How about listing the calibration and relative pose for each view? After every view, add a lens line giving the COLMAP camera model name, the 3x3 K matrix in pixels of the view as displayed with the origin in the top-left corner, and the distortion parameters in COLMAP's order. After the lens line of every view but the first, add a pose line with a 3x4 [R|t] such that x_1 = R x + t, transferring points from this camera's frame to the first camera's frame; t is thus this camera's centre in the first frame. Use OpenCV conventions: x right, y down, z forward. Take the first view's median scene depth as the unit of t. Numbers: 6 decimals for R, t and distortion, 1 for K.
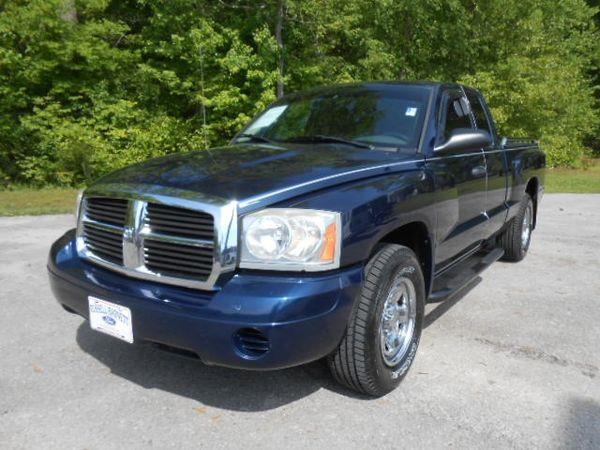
lens RADIAL K [[473.7, 0, 304.1], [0, 473.7, 225.0], [0, 0, 1]] dist [-0.024432, 0.053417]
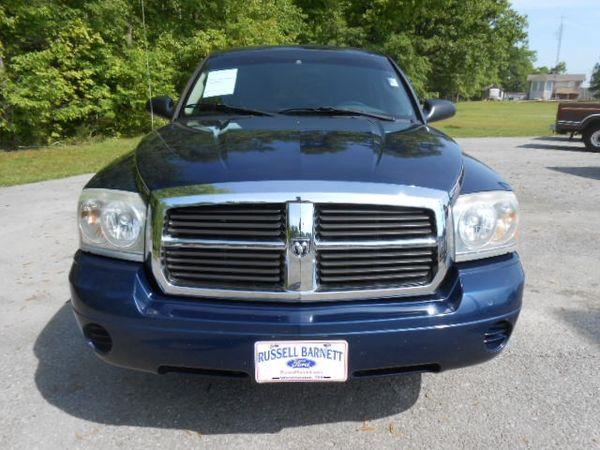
lens RADIAL K [[473.7, 0, 304.0], [0, 473.7, 223.4], [0, 0, 1]] dist [-0.024432, 0.053417]
pose [[0.811538, -0.154709, 0.563445, -0.698858], [0.105407, 0.987252, 0.119258, -0.098640], [-0.574713, -0.037391, 0.817501, 0.329355]]
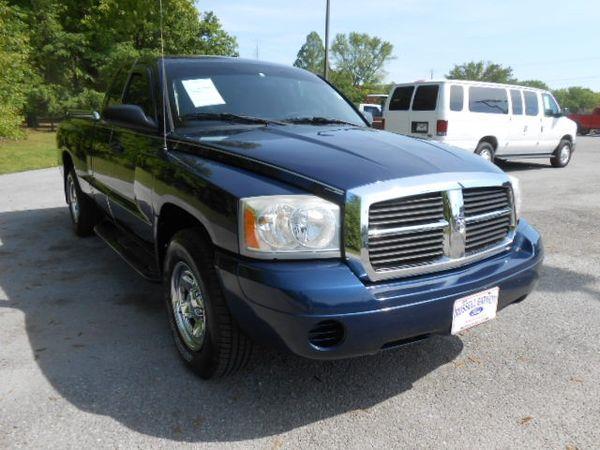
lens RADIAL K [[473.7, 0, 303.4], [0, 473.7, 225.1], [0, 0, 1]] dist [-0.024432, 0.053417]
pose [[0.368581, -0.219619, 0.903280, -1.216489], [0.156153, 0.972512, 0.172733, -0.176703], [-0.916386, 0.077383, 0.392744, 0.804539]]
